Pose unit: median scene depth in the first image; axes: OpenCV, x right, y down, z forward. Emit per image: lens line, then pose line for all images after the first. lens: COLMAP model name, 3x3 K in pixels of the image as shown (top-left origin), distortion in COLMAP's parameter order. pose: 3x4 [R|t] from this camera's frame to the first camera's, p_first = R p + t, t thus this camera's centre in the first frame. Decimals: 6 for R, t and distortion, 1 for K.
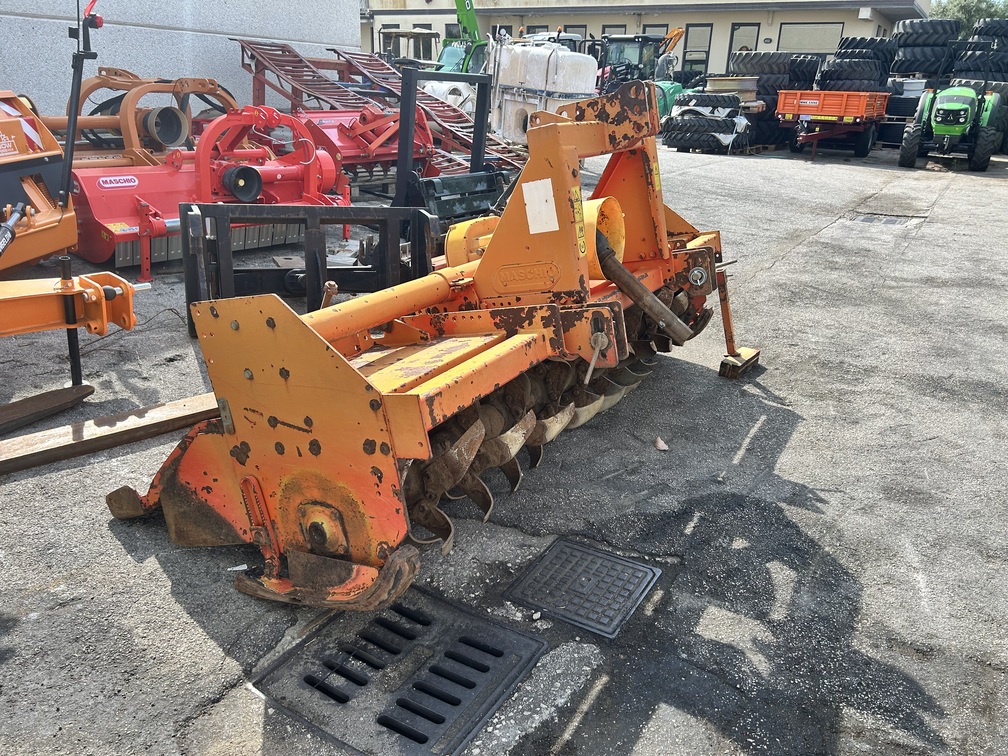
lens RADIAL K [[761.0, 0, 504.0], [0, 761.0, 378.0], [0, 0, 1]] dist [0.048712, -0.052692]
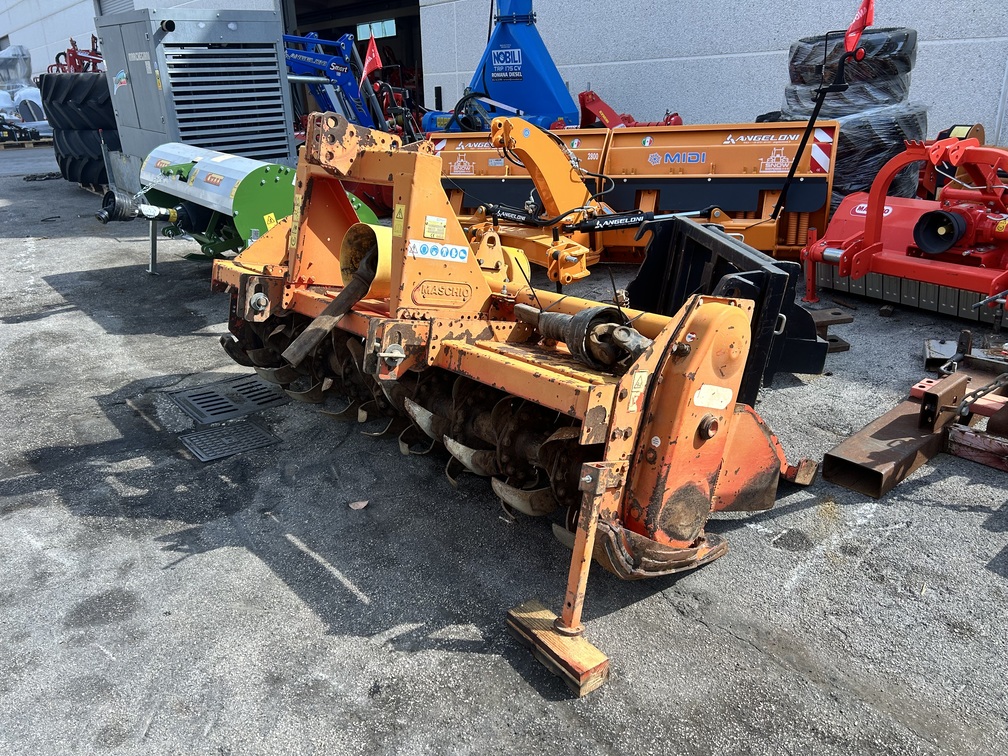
lens RADIAL K [[756.2, 0, 504.0], [0, 756.2, 378.0], [0, 0, 1]] dist [0.053593, -0.062305]
pose [[-0.327616, 0.302123, -0.895204, 1.122775], [-0.330151, 0.851157, 0.408083, -0.573025], [0.885250, 0.429247, -0.179106, 1.528627]]
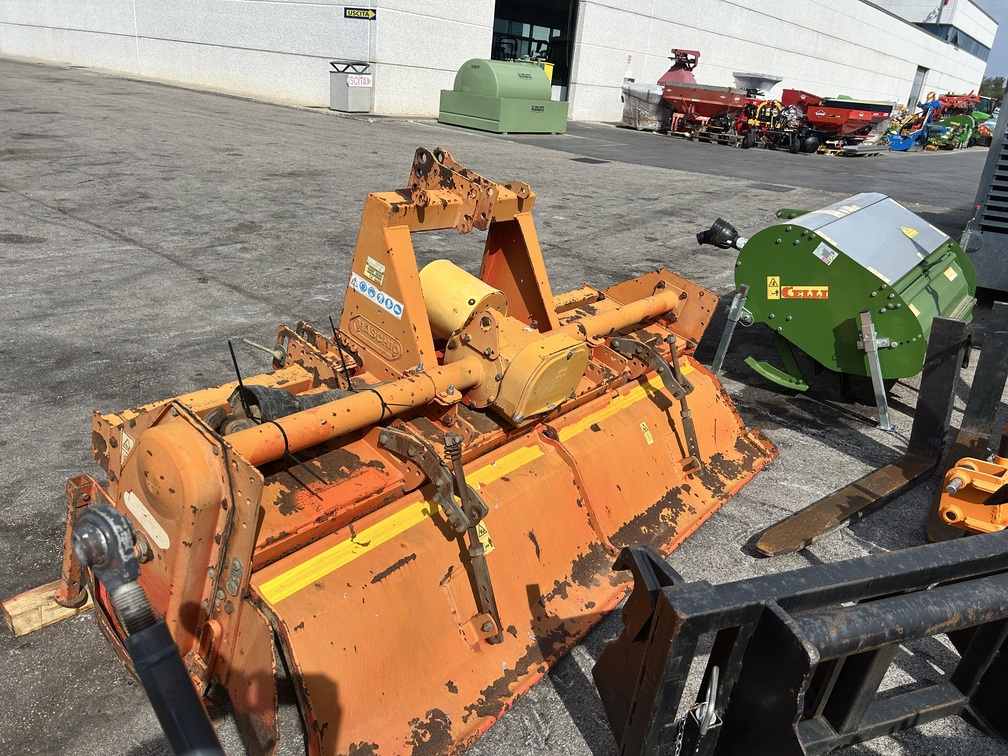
lens RADIAL K [[756.2, 0, 504.0], [0, 756.2, 378.0], [0, 0, 1]] dist [0.053593, -0.062305]
pose [[-0.984334, -0.163420, 0.066188, -0.049635], [-0.076131, 0.732541, 0.676452, -0.878821], [-0.159031, 0.660816, -0.733506, 1.969189]]
